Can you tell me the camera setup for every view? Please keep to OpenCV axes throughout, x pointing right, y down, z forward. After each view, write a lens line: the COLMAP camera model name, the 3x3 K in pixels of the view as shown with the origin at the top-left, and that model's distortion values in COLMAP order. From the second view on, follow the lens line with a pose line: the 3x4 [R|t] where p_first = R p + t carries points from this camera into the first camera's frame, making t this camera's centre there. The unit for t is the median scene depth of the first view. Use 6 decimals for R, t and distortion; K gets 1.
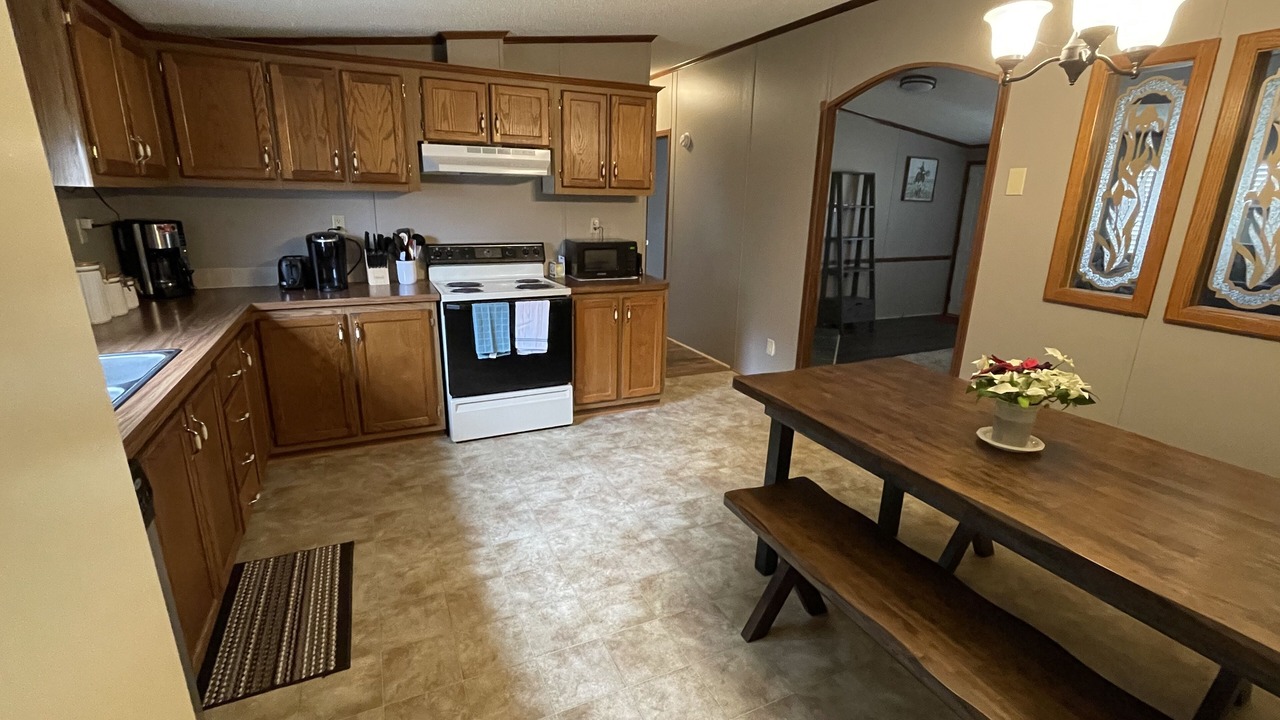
lens RADIAL K [[572.0, 0, 637.7], [0, 572.0, 356.1], [0, 0, 1]] dist [0.000301, -0.000152]
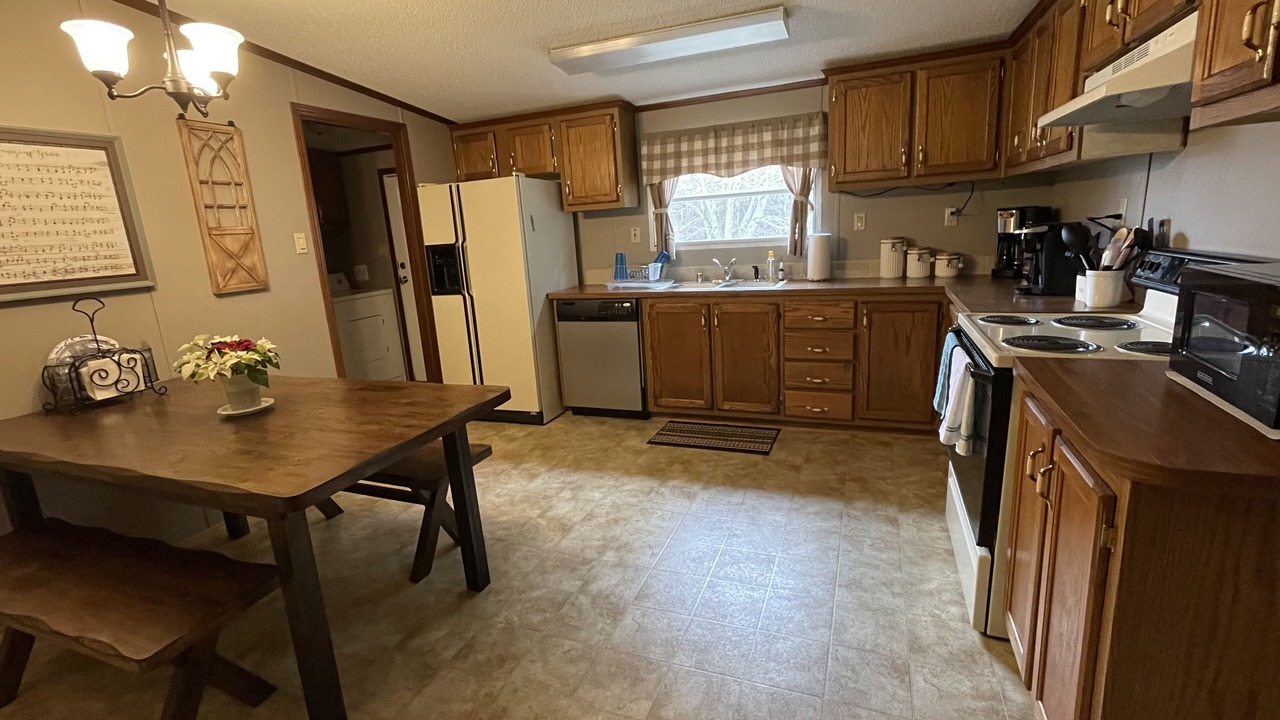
lens RADIAL K [[572.0, 0, 638.9], [0, 572.0, 355.9], [0, 0, 1]] dist [0.000301, -0.000152]
pose [[-0.731670, 0.170702, -0.659939, 0.588349], [-0.139356, 0.910231, 0.389947, -0.380727], [0.667262, 0.377279, -0.642201, 1.638359]]
